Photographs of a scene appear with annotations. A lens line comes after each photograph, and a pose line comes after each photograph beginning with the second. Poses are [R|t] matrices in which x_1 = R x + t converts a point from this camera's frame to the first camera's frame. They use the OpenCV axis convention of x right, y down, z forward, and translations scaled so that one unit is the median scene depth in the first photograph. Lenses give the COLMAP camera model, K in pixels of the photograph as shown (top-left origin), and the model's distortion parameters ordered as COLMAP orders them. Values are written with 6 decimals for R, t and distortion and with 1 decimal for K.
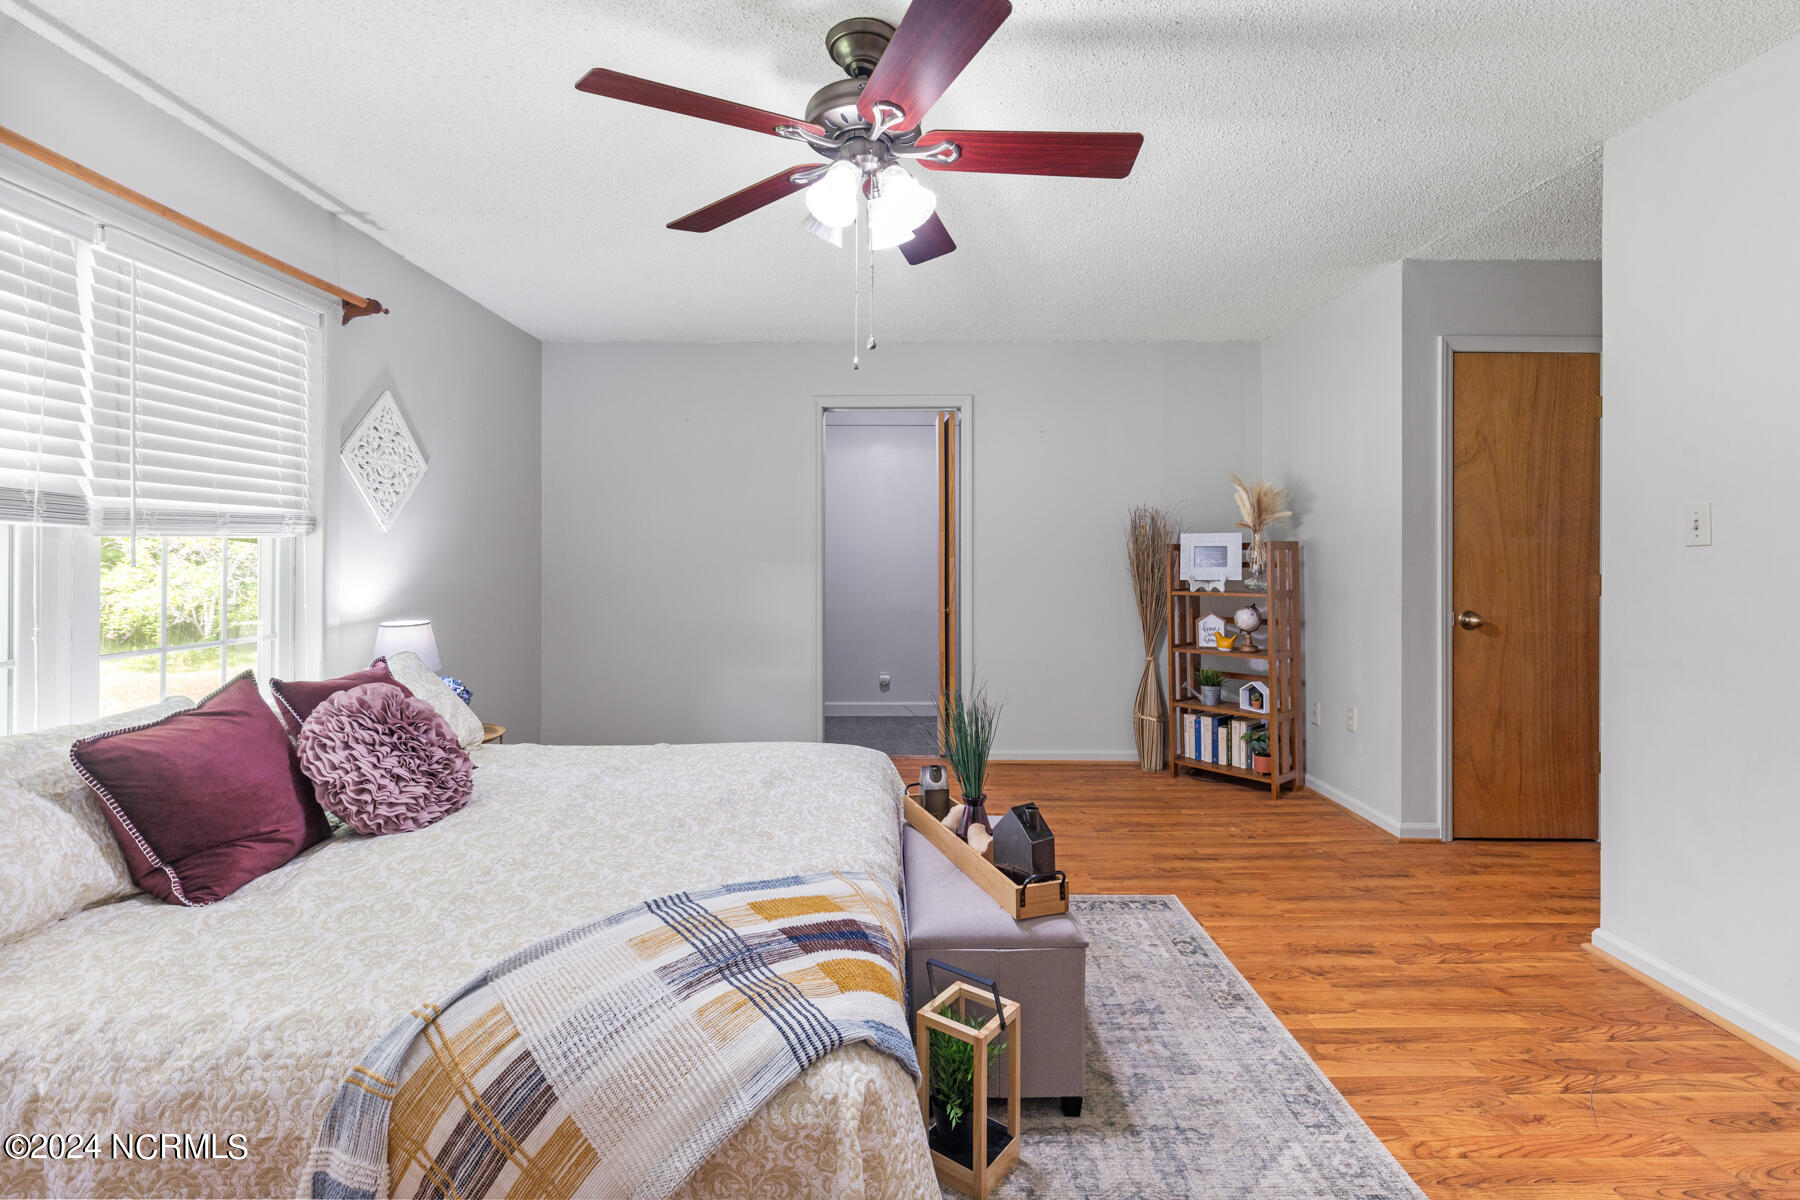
lens RADIAL K [[824.4, 0, 907.9], [0, 824.4, 555.5], [0, 0, 1]] dist [0.001435, -0.000480]
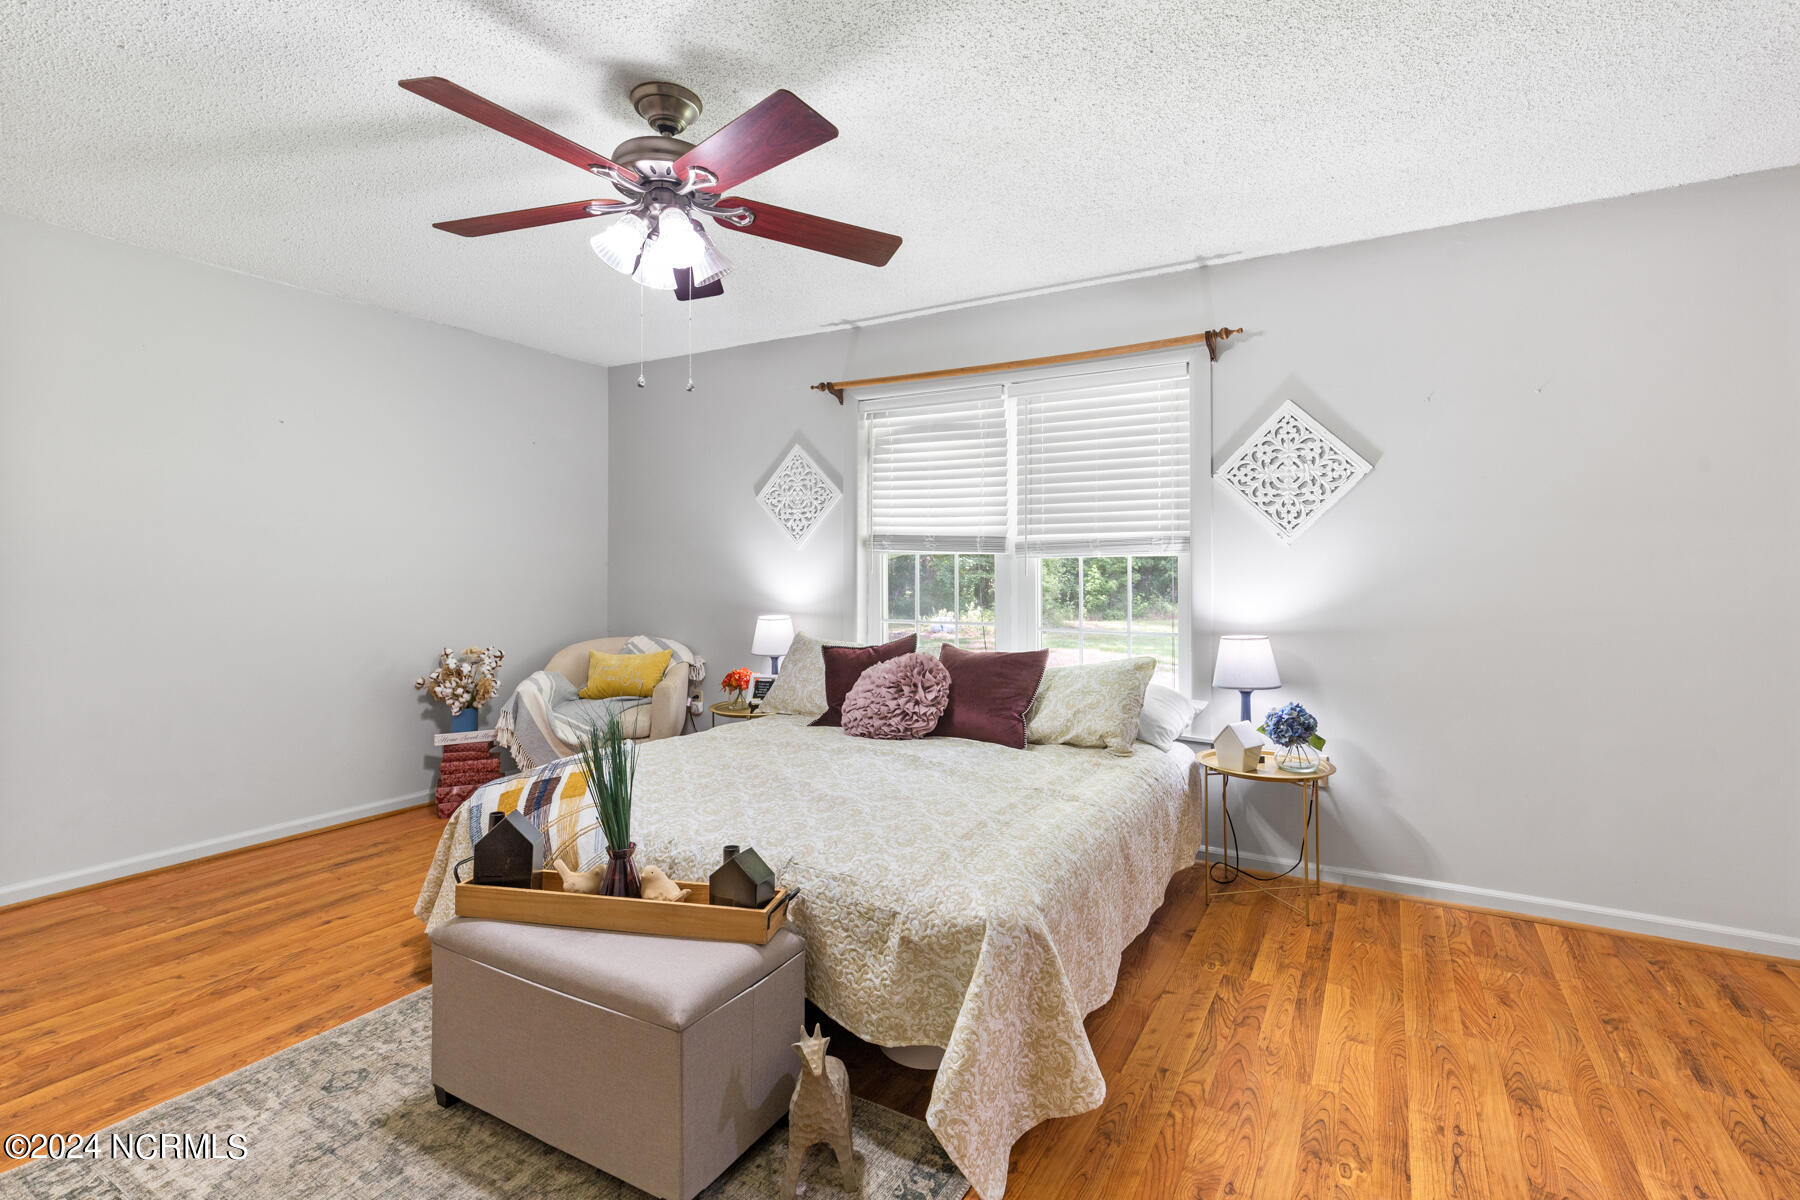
lens RADIAL K [[824.4, 0, 917.6], [0, 824.4, 573.1], [0, 0, 1]] dist [0.001435, -0.000480]
pose [[-0.493872, 0.008801, -0.869490, 0.753133], [0.004782, 0.999961, 0.007405, -0.006675], [0.869522, -0.000501, -0.493895, 1.892664]]
